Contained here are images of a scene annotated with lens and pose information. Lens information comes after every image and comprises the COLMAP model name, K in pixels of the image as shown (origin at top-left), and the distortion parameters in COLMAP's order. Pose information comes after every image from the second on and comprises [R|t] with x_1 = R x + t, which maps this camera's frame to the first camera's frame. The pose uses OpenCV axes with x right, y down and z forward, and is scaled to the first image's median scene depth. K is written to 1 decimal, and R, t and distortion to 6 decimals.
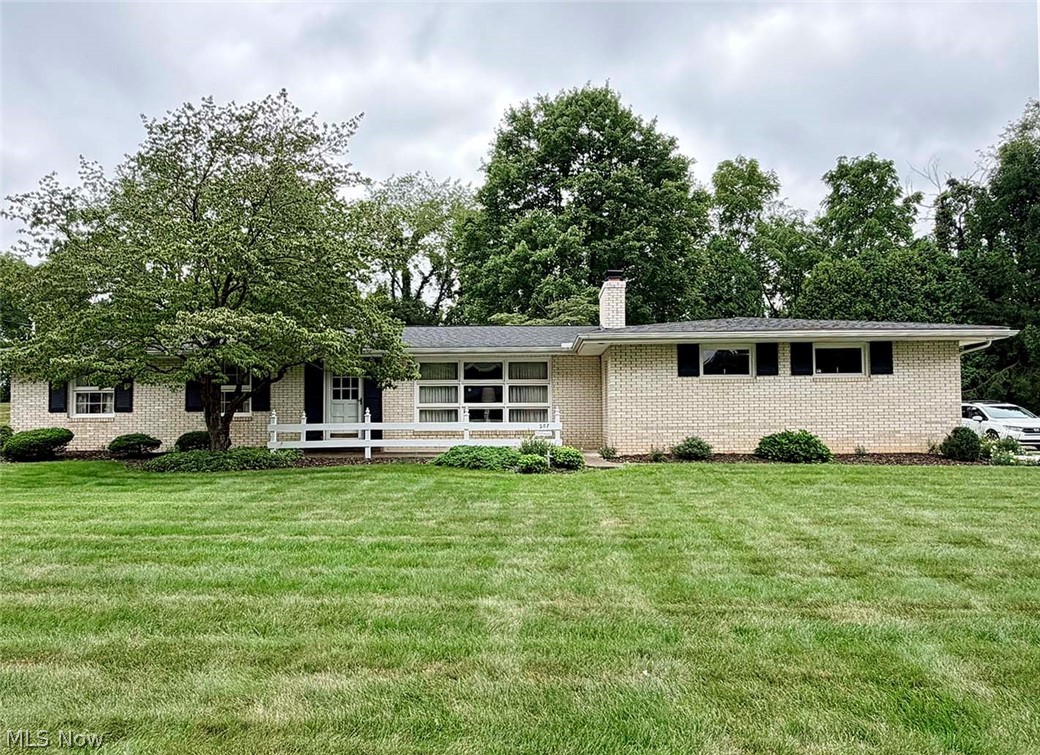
lens RADIAL K [[738.0, 0, 525.0], [0, 738.0, 378.9], [0, 0, 1]] dist [0.006530, 0.001008]
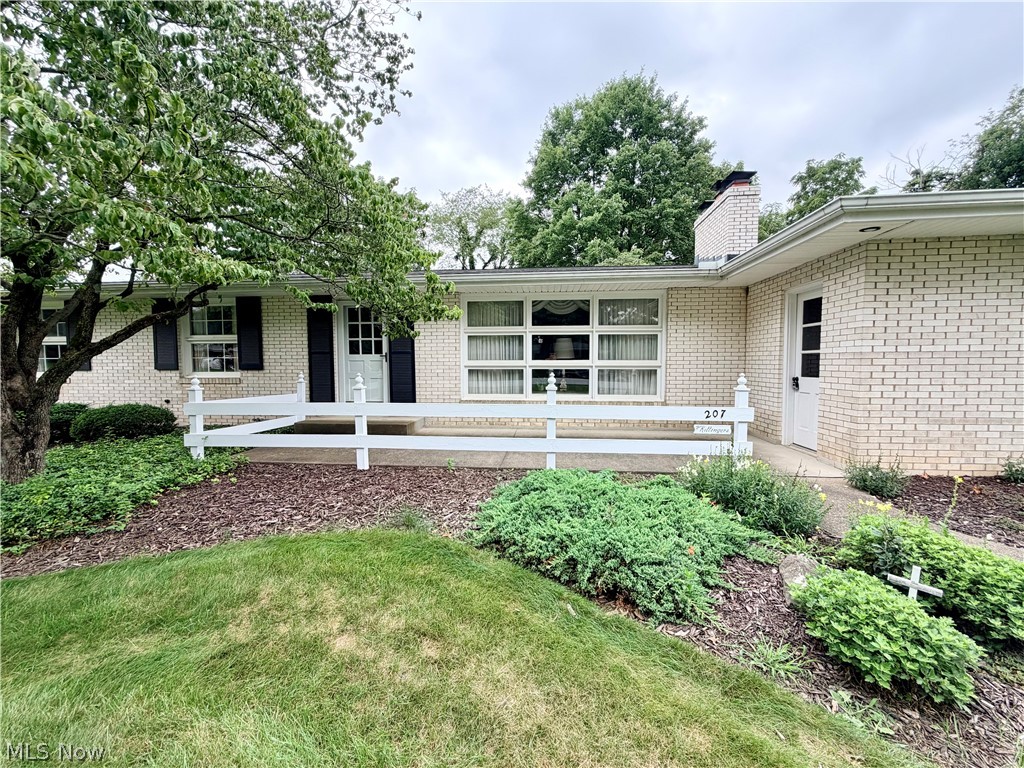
lens RADIAL K [[406.3, 0, 513.4], [0, 406.3, 384.9], [0, 0, 1]] dist [0.002096, 0.000038]
pose [[0.997369, 0.008412, -0.072002, -0.072250], [-0.000295, 0.993707, 0.112010, 0.013030], [0.072491, -0.111694, 0.991095, 0.617632]]
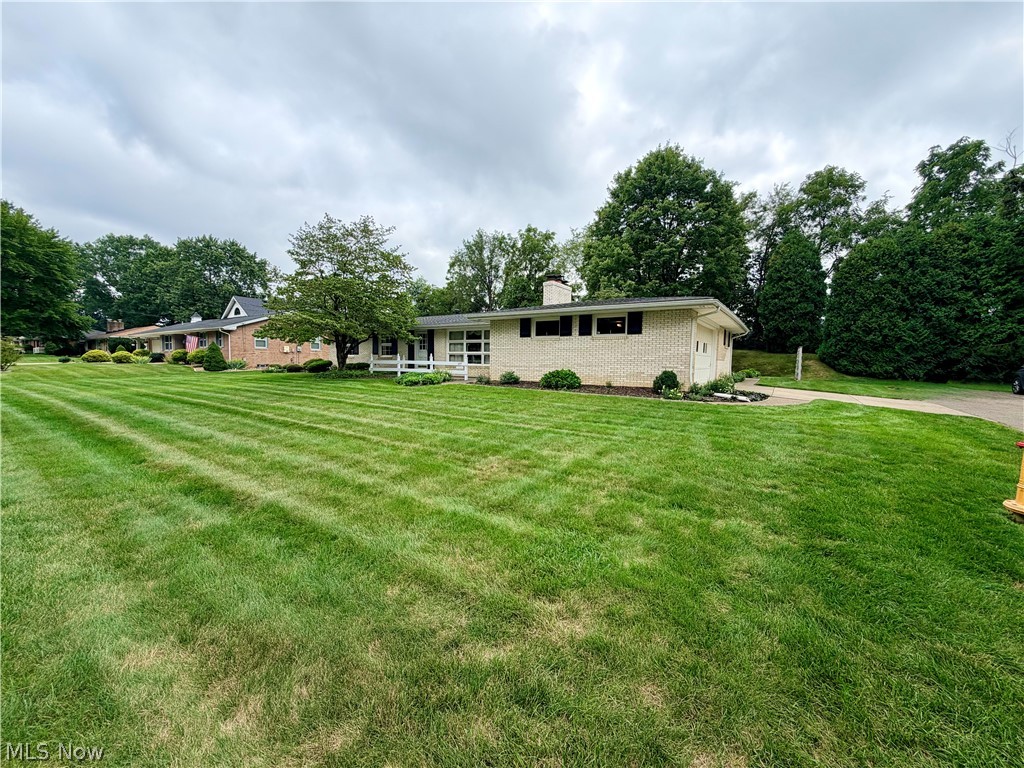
lens RADIAL K [[406.3, 0, 509.1], [0, 406.3, 381.9], [0, 0, 1]] dist [0.002096, 0.000038]
pose [[0.846845, 0.046884, -0.529768, 0.588644], [0.009737, 0.994573, 0.103584, 0.001765], [0.531750, -0.092878, 0.841793, 0.141965]]
